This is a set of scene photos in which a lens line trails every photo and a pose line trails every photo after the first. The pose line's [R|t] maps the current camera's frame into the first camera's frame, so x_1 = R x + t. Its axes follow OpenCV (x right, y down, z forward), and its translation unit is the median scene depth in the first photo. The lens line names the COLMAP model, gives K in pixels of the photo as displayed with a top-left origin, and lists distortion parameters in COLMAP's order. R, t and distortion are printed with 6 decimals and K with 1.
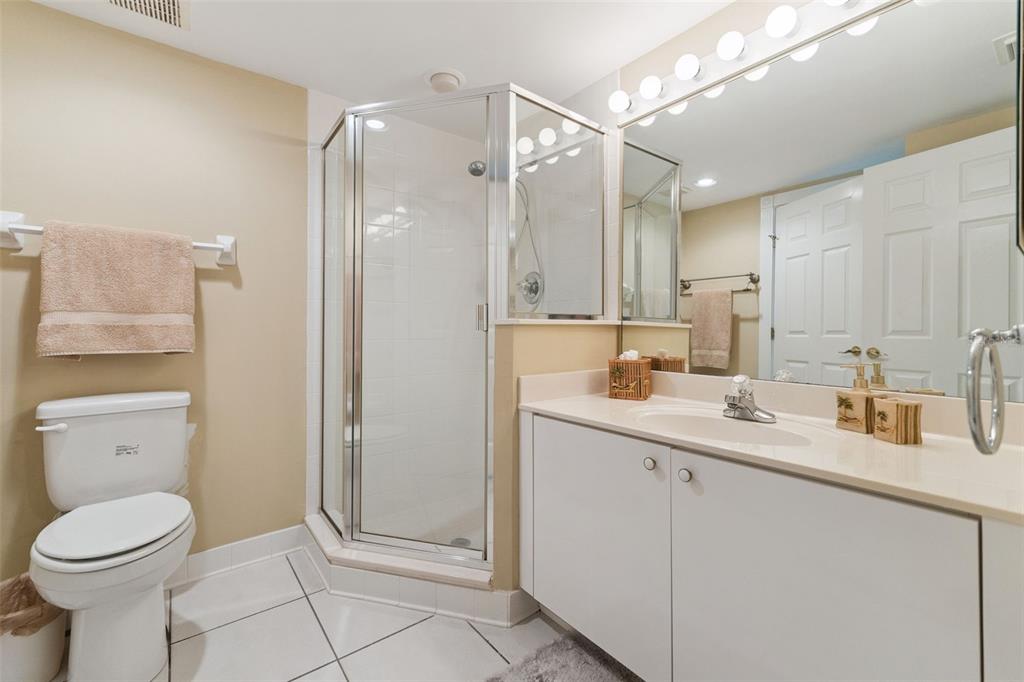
lens RADIAL K [[429.3, 0, 511.4], [0, 429.3, 331.2], [0, 0, 1]] dist [0.000122, -0.000085]
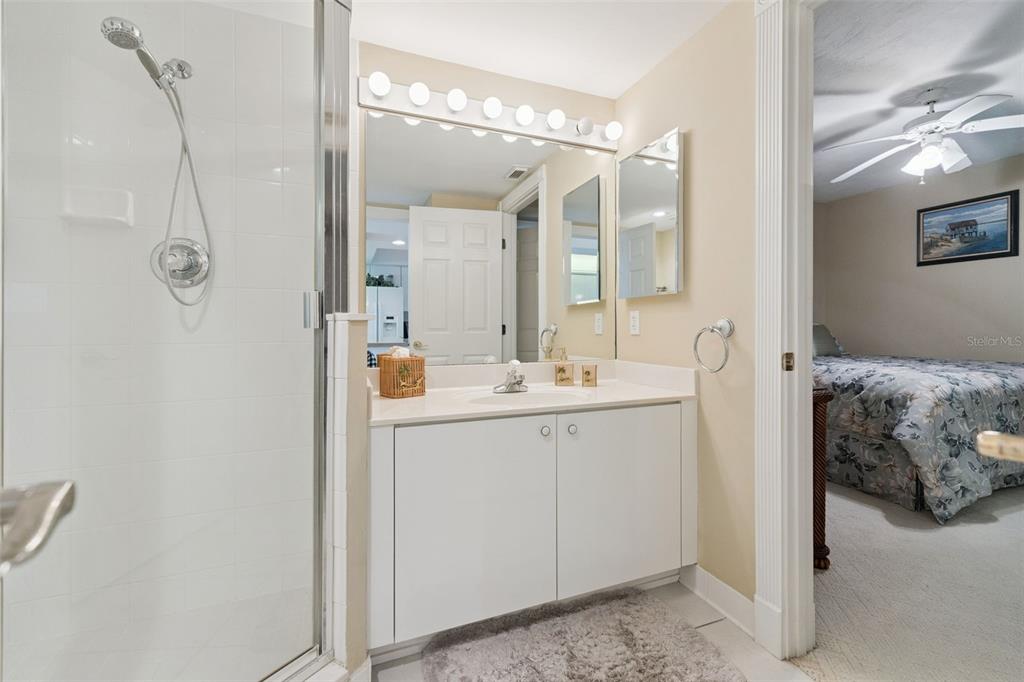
lens RADIAL K [[438.1, 0, 512.3], [0, 438.1, 335.7], [0, 0, 1]] dist [0.001900, 0.000234]
pose [[0.285831, -0.017457, 0.958121, -0.637518], [0.007938, 0.999843, 0.015849, 0.002428], [-0.958247, 0.003075, 0.285925, 0.484256]]
